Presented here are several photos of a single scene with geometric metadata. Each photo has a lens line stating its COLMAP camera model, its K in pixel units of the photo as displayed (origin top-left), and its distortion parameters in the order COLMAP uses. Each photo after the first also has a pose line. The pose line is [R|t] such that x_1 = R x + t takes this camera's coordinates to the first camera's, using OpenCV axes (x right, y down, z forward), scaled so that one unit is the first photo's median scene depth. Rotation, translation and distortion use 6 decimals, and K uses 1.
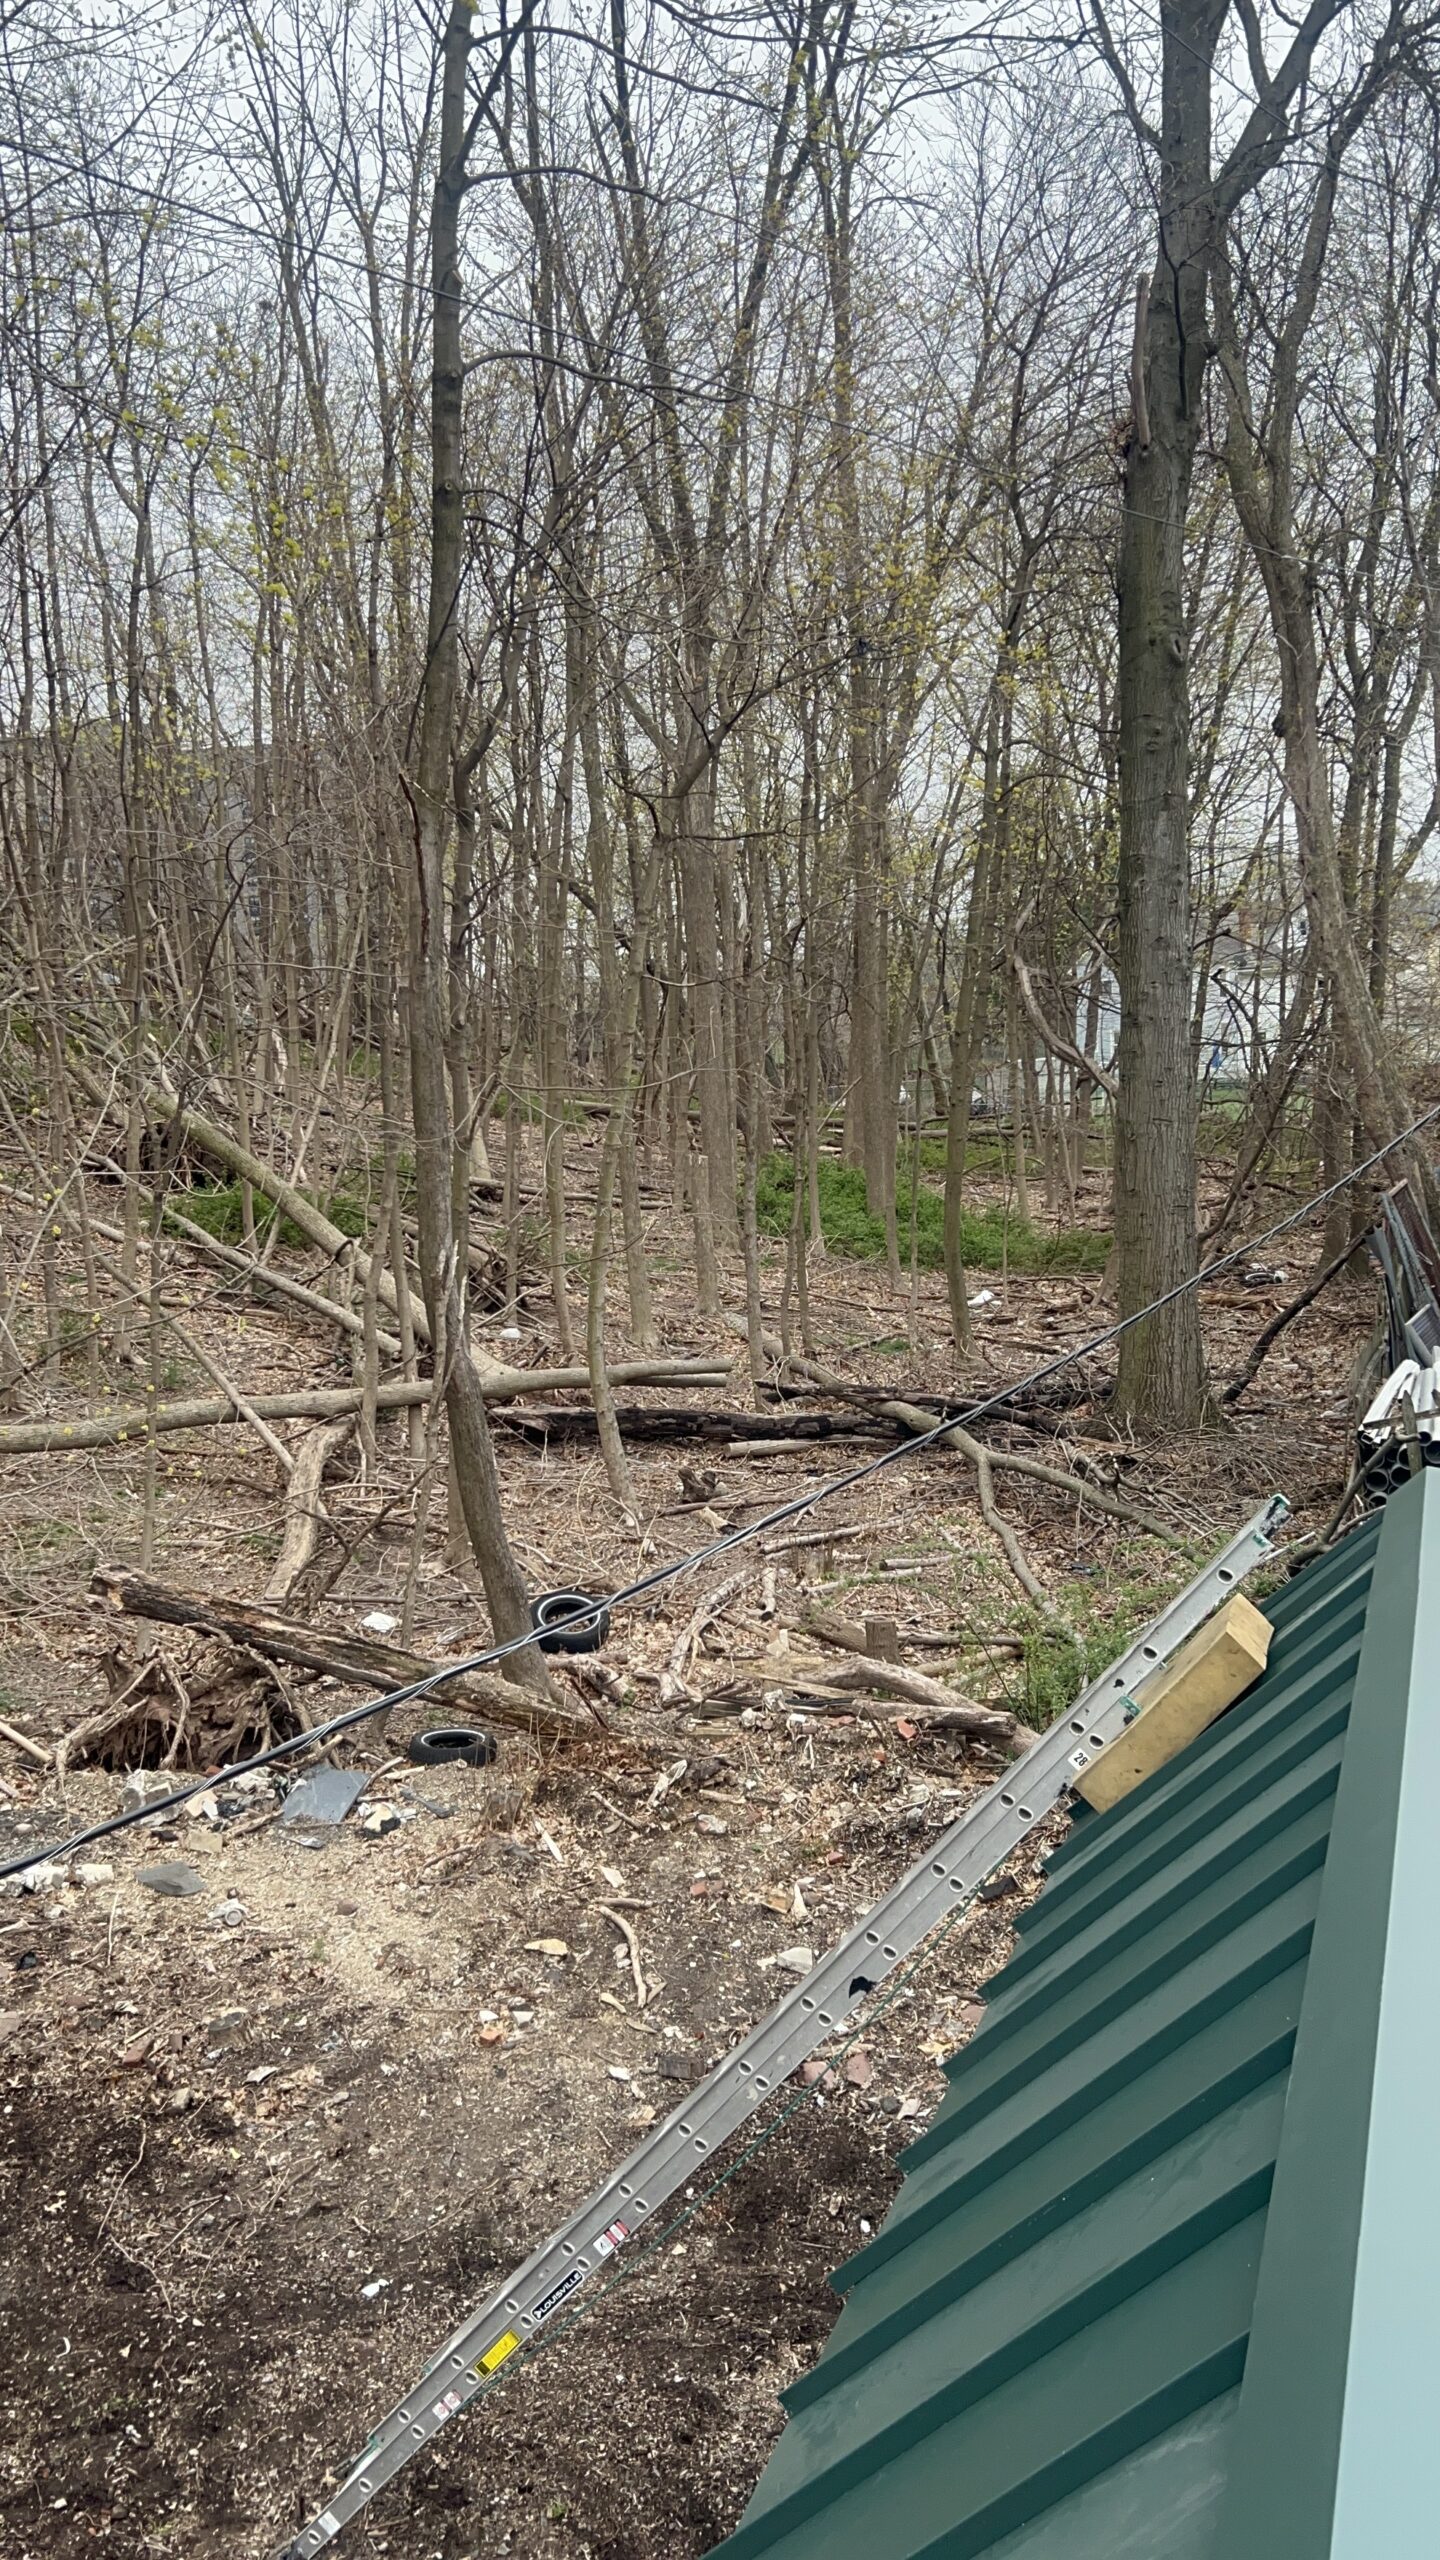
lens RADIAL K [[2233.9, 0, 699.5], [0, 2233.9, 1281.2], [0, 0, 1]] dist [0.015476, -0.030794]
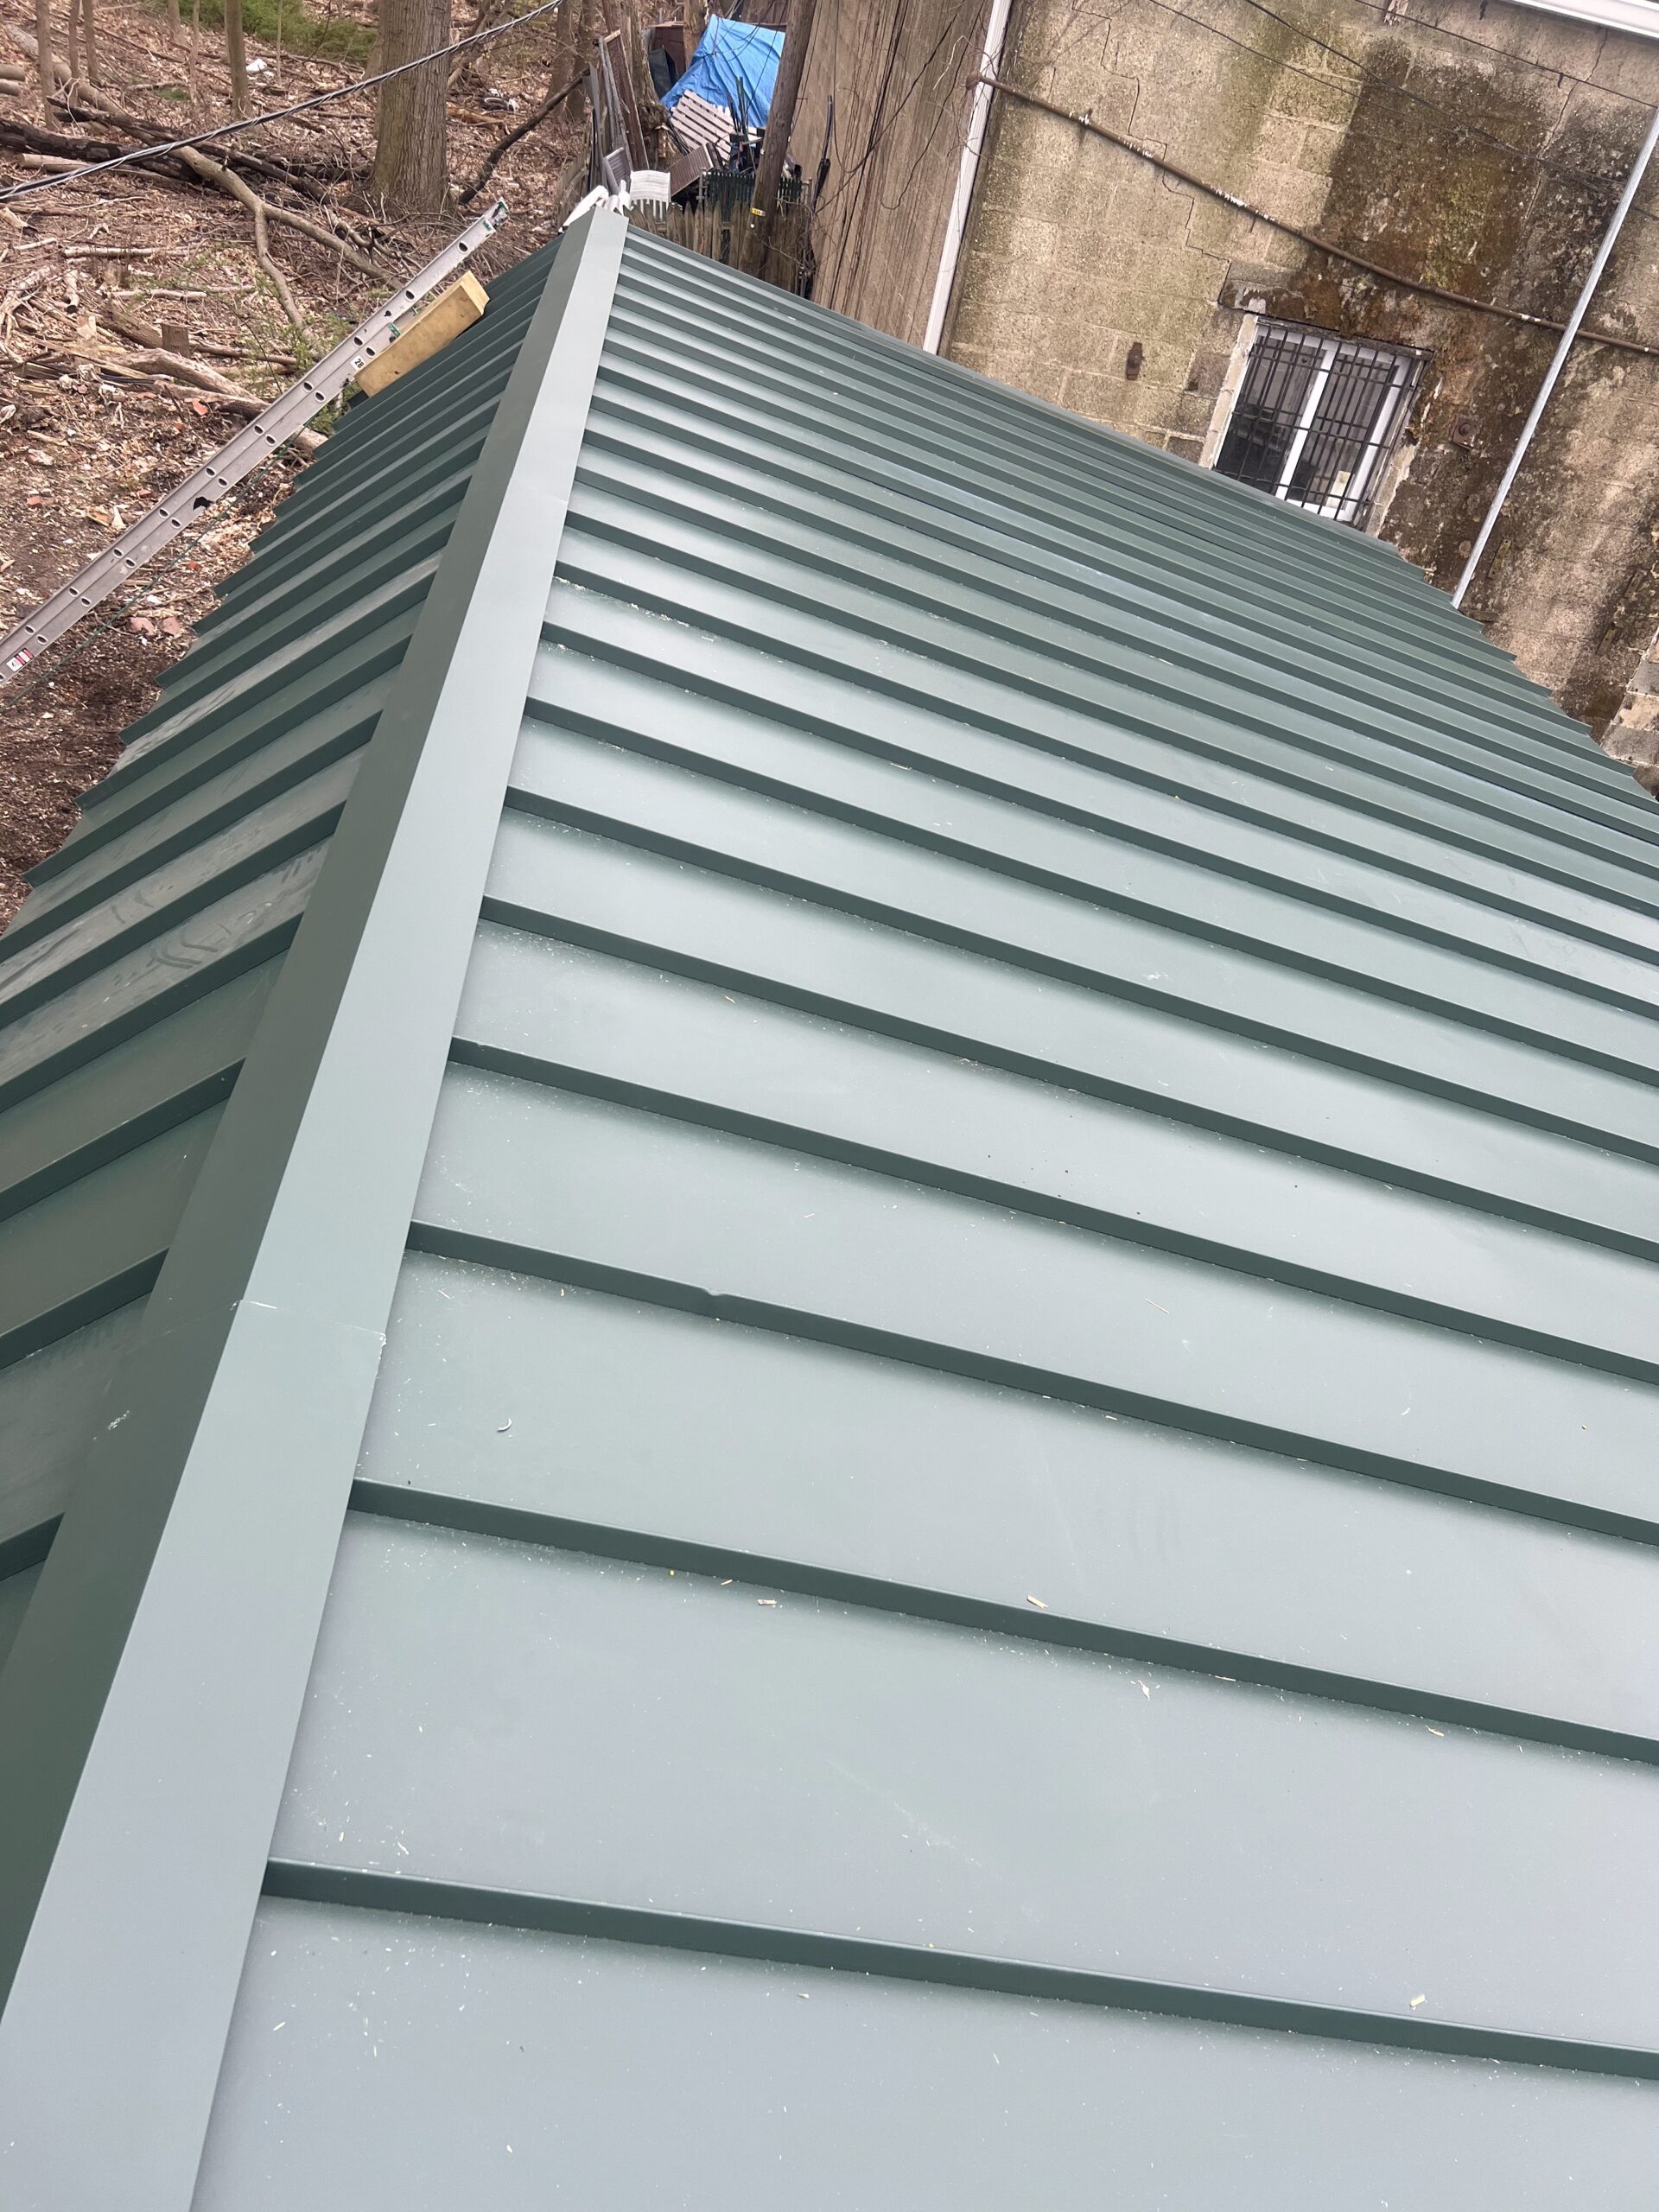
lens RADIAL K [[1673.2, 0, 839.4], [0, 1673.2, 1104.1], [0, 0, 1]] dist [0.030743, -0.026445]
pose [[0.892596, -0.032707, 0.449668, -0.024825], [-0.199951, 0.865200, 0.459836, 0.018014], [-0.404093, -0.500360, 0.765734, -0.096145]]
